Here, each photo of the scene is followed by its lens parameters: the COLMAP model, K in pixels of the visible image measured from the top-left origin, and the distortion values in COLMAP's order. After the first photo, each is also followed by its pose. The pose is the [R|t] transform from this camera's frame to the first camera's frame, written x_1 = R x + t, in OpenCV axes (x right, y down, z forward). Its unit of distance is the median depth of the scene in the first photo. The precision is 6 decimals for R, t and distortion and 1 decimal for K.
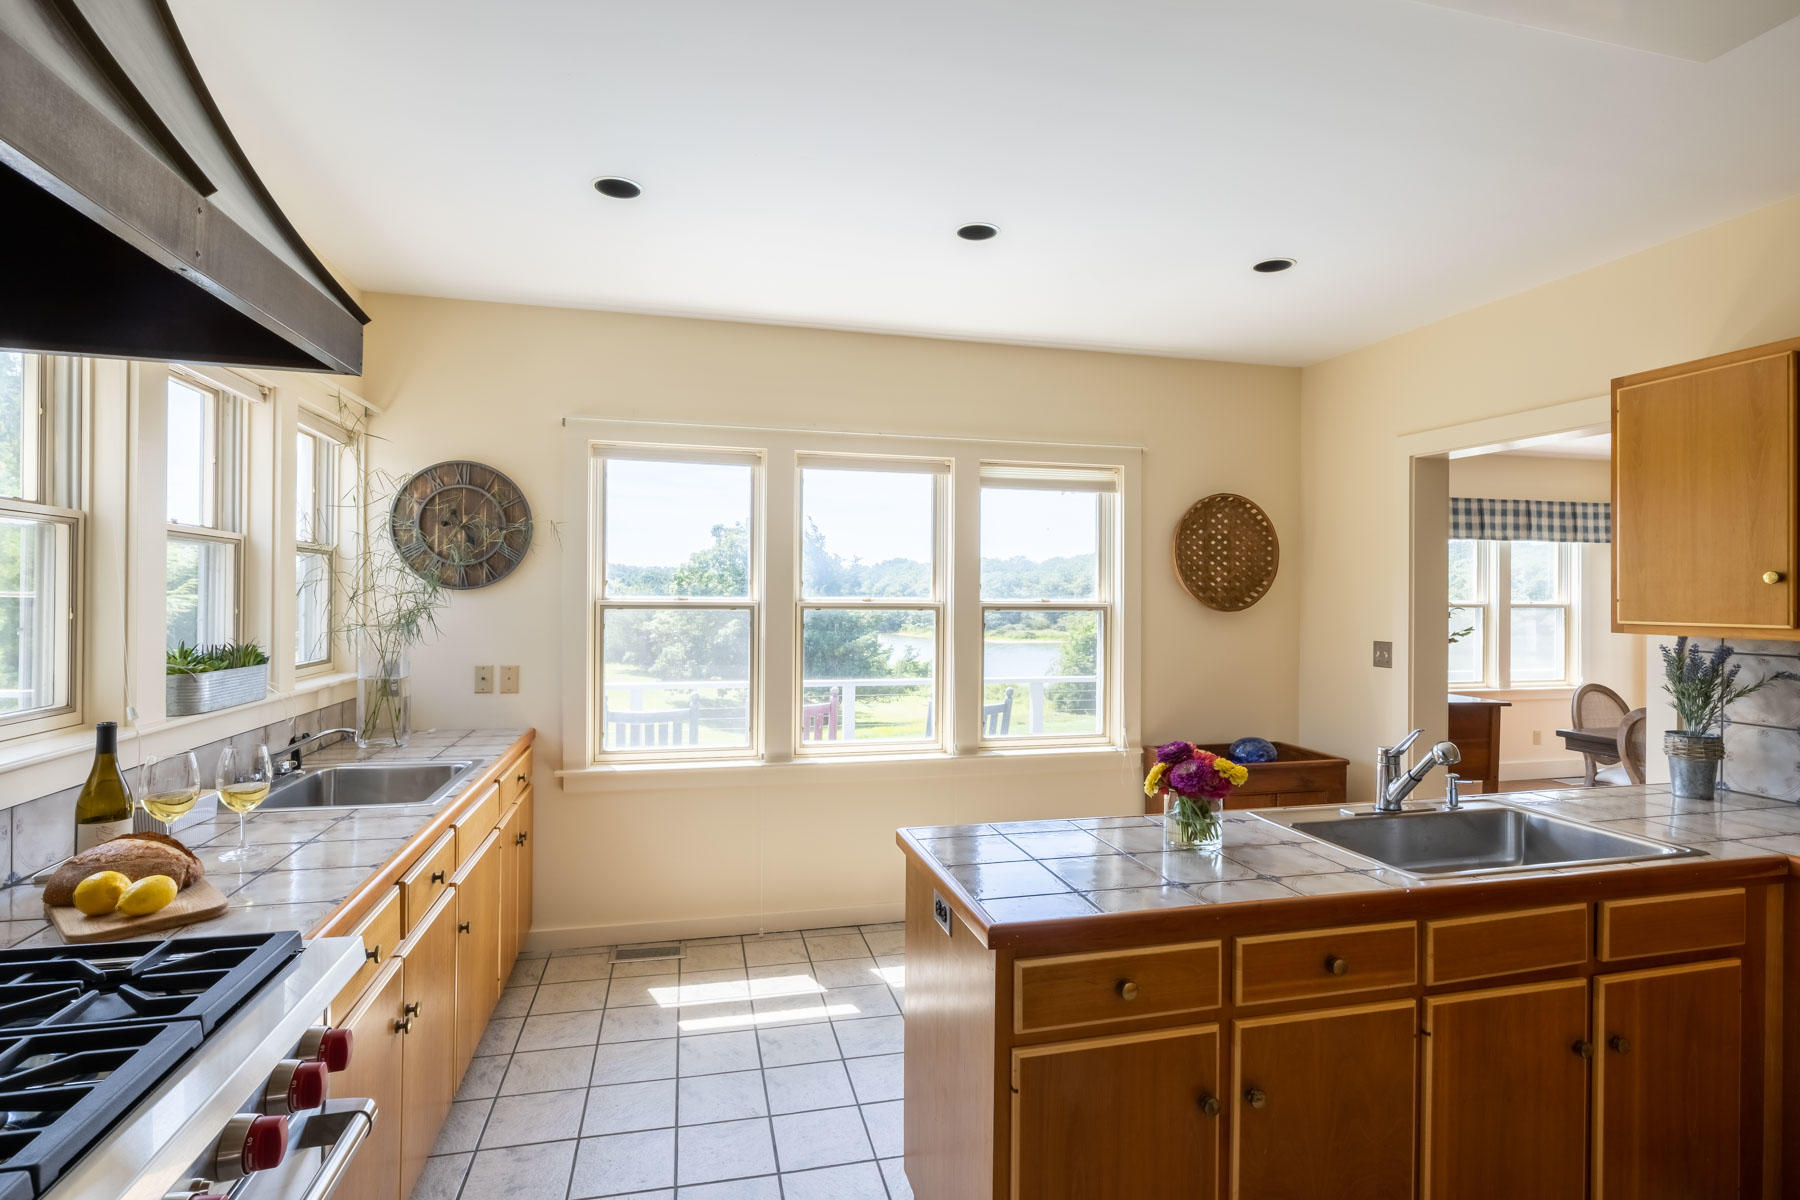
lens RADIAL K [[869.8, 0, 918.5], [0, 869.8, 602.7], [0, 0, 1]] dist [-0.002055, -0.000029]
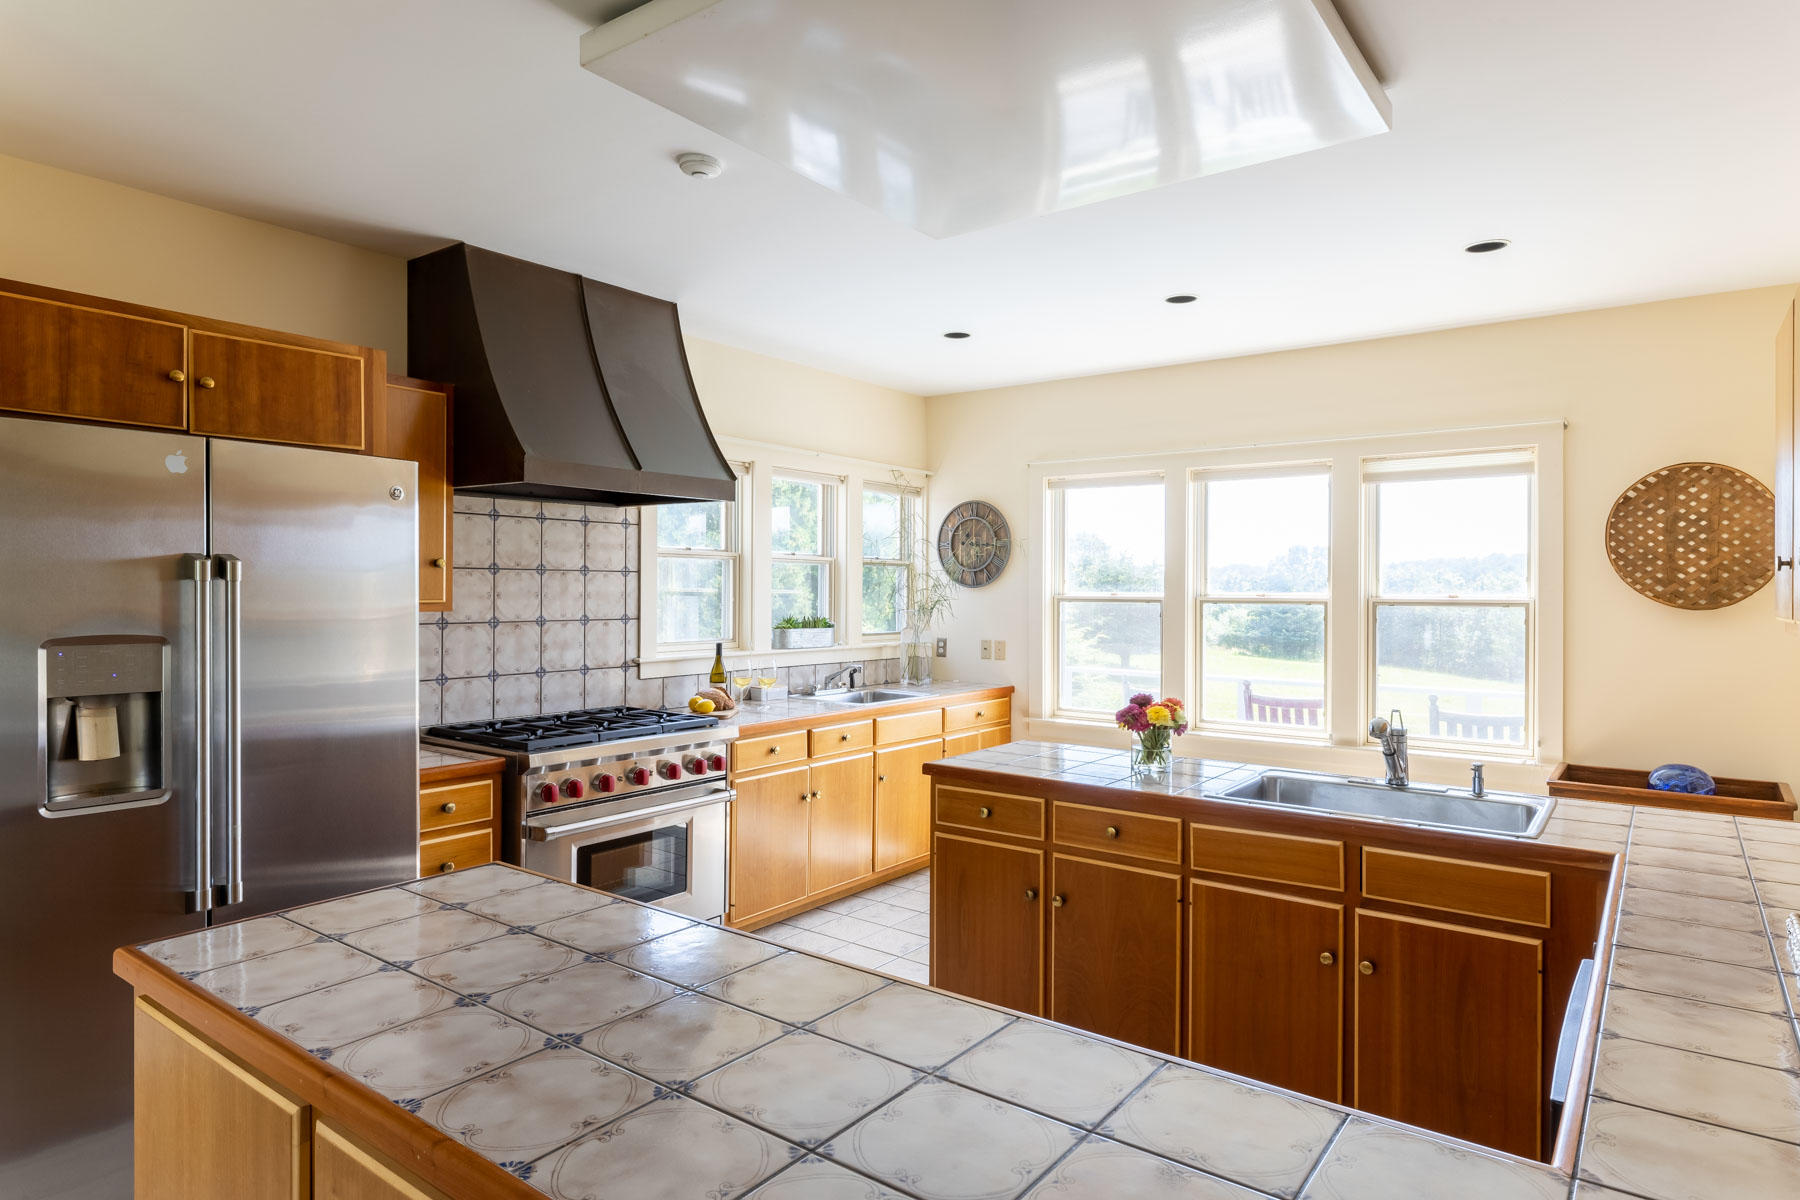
lens RADIAL K [[1039.6, 0, 900.0], [0, 1039.6, 600.0], [0, 0, 1]] dist [0.000113, -0.000206]
pose [[0.622103, 0.004746, -0.782921, 0.691504], [-0.005328, 0.999984, 0.001827, 0.003360], [0.782918, 0.003035, 0.622118, -0.176302]]
